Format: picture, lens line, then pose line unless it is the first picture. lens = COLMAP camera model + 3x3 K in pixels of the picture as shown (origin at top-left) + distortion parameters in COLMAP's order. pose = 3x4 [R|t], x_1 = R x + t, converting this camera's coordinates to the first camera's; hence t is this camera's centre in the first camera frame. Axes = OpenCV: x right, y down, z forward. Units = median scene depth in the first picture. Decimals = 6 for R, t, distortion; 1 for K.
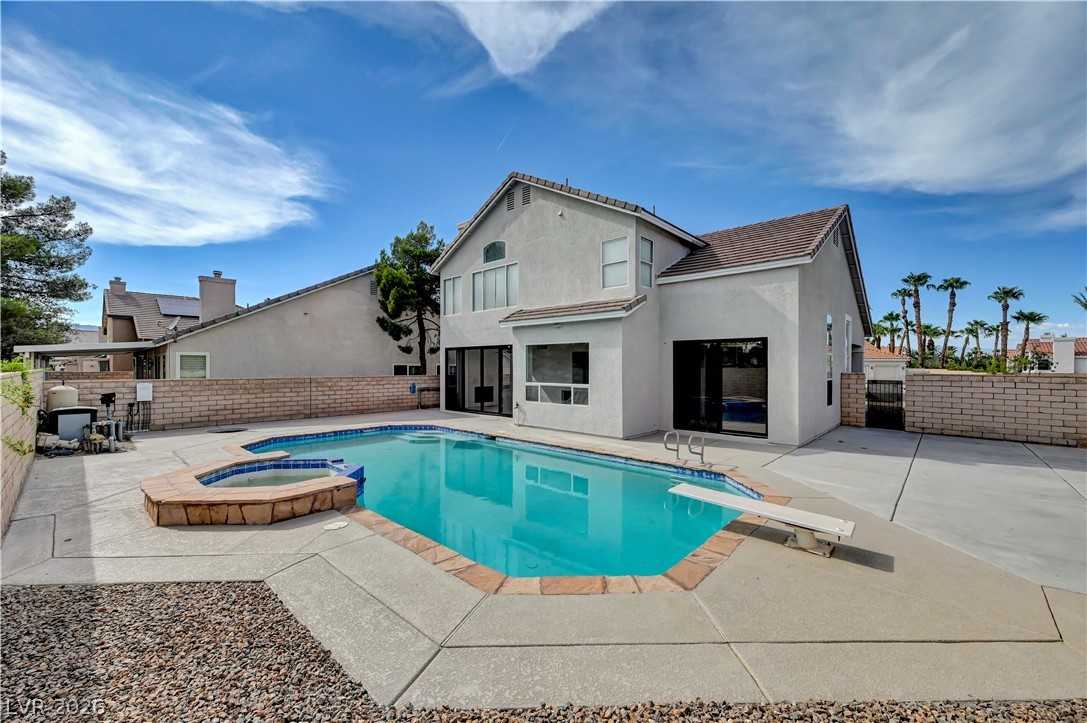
lens RADIAL K [[429.1, 0, 544.4], [0, 429.1, 367.7], [0, 0, 1]] dist [-0.000106, -0.000040]
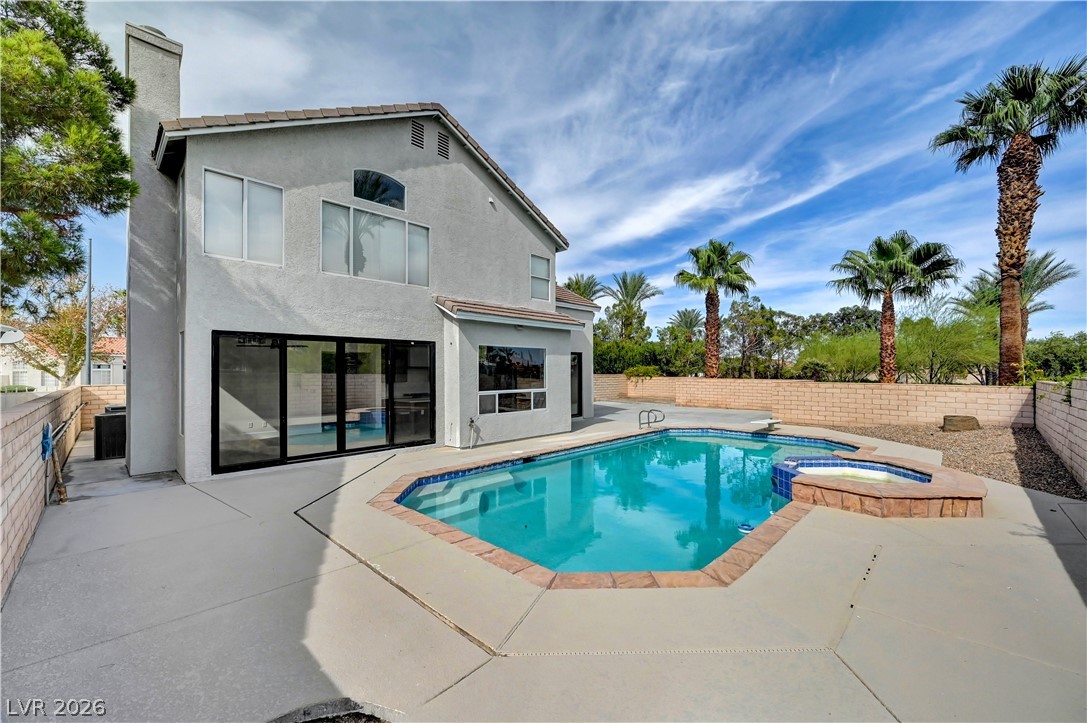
lens RADIAL K [[429.1, 0, 544.4], [0, 429.1, 367.7], [0, 0, 1]] dist [-0.000106, -0.000040]
pose [[0.029539, 0.003812, 0.999556, -0.784980], [0.006234, 0.999973, -0.003998, -0.006232], [-0.999544, 0.006350, 0.029515, 0.796745]]
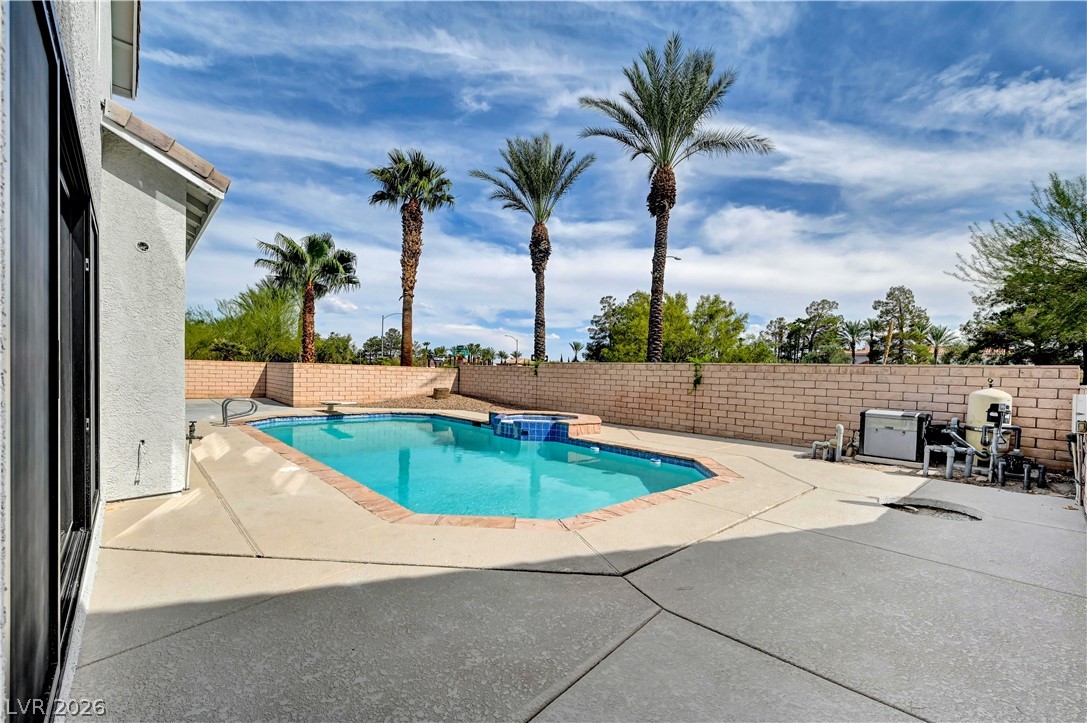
lens RADIAL K [[457.3, 0, 550.8], [0, 457.3, 386.5], [0, 0, 1]] dist [0.001018, -0.000017]
pose [[-0.996083, -0.036800, 0.080404, -0.365740], [-0.034023, 0.998786, 0.035634, 0.025554], [-0.081617, 0.032759, -0.996125, 1.274657]]
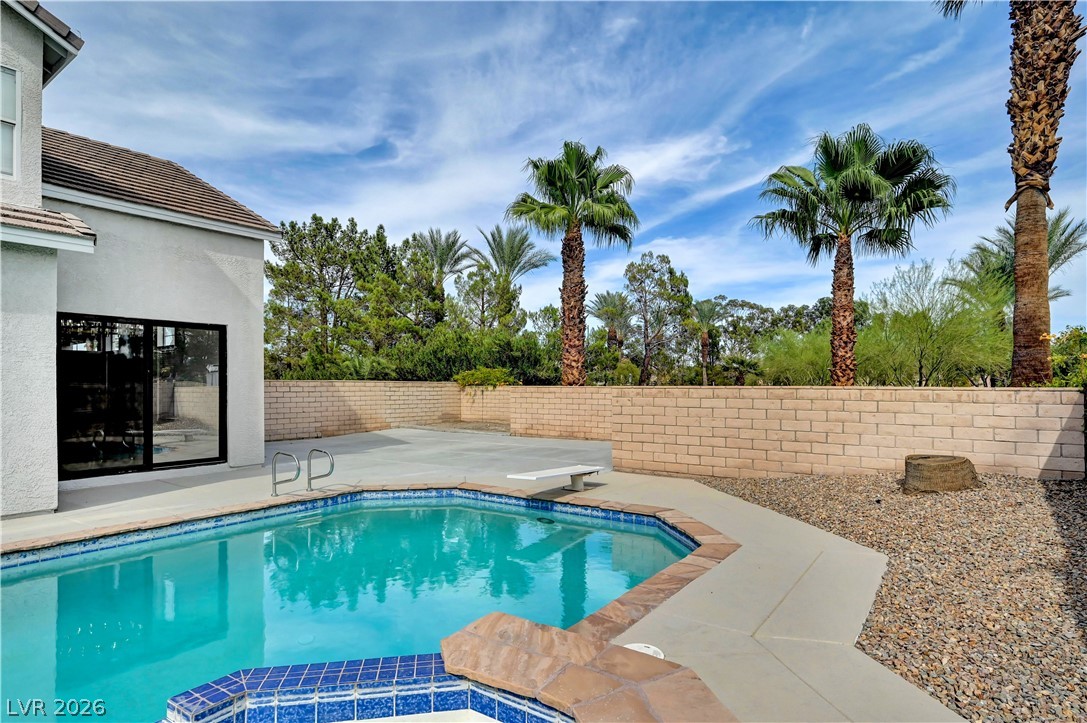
lens RADIAL K [[583.4, 0, 547.2], [0, 583.4, 380.3], [0, 0, 1]] dist [0.003168, -0.000611]
pose [[-0.119367, 0.006014, 0.992832, -0.394841], [0.006597, 0.999964, -0.005264, 0.024004], [-0.992828, 0.005922, -0.119402, 0.417410]]
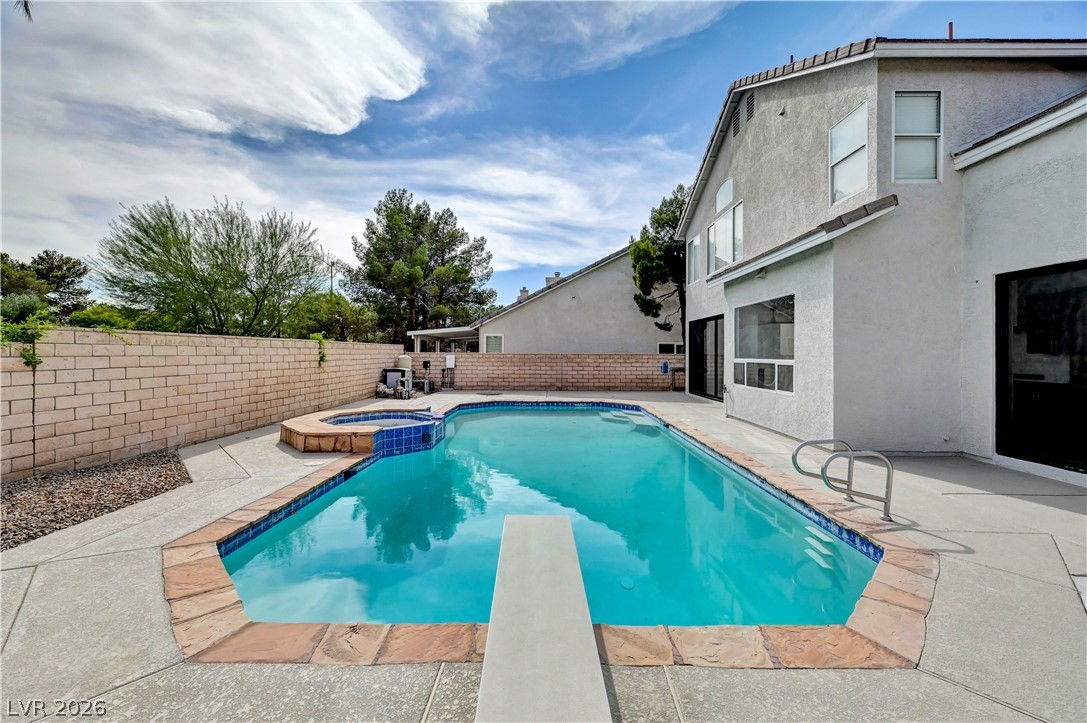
lens RADIAL K [[431.8, 0, 546.0], [0, 431.8, 352.7], [0, 0, 1]] dist [-0.000313, -0.000236]
pose [[0.668562, 0.000260, -0.743656, 0.273267], [-0.005722, 0.999972, -0.004794, 0.027467], [0.743634, 0.007461, 0.668545, 0.243927]]
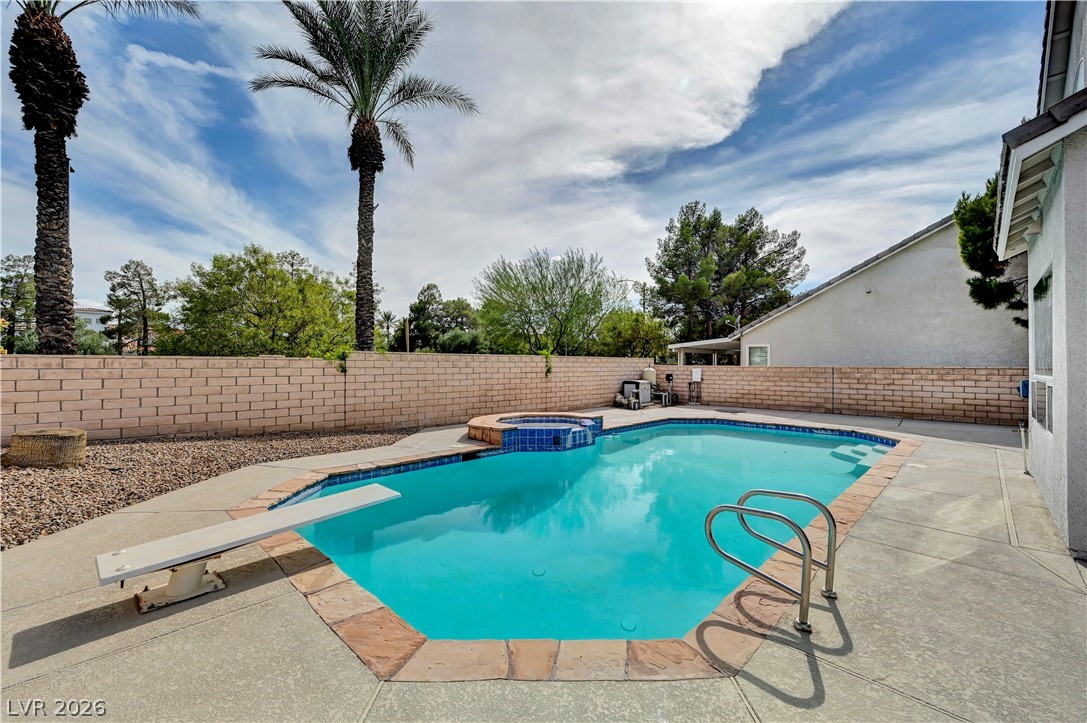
lens RADIAL K [[442.0, 0, 548.9], [0, 442.0, 359.1], [0, 0, 1]] dist [0.000368, -0.000116]
pose [[-0.034249, -0.016454, -0.999278, 0.394305], [-0.006434, 0.999847, -0.016243, 0.027166], [0.999393, 0.005873, -0.034350, 0.492007]]
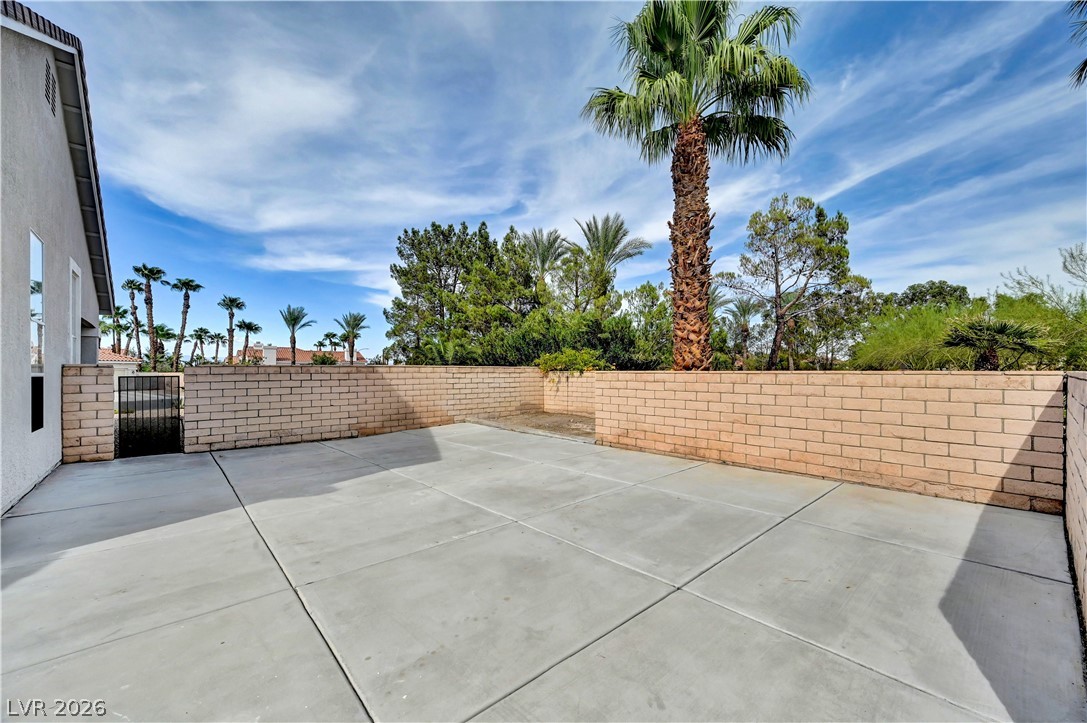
lens RADIAL K [[429.1, 0, 544.4], [0, 429.1, 367.7], [0, 0, 1]] dist [-0.000106, -0.000040]
pose [[0.098066, 0.003466, 0.995174, 0.225234], [0.011727, 0.999920, -0.004638, 0.025776], [-0.995111, 0.012125, 0.098018, 0.358270]]
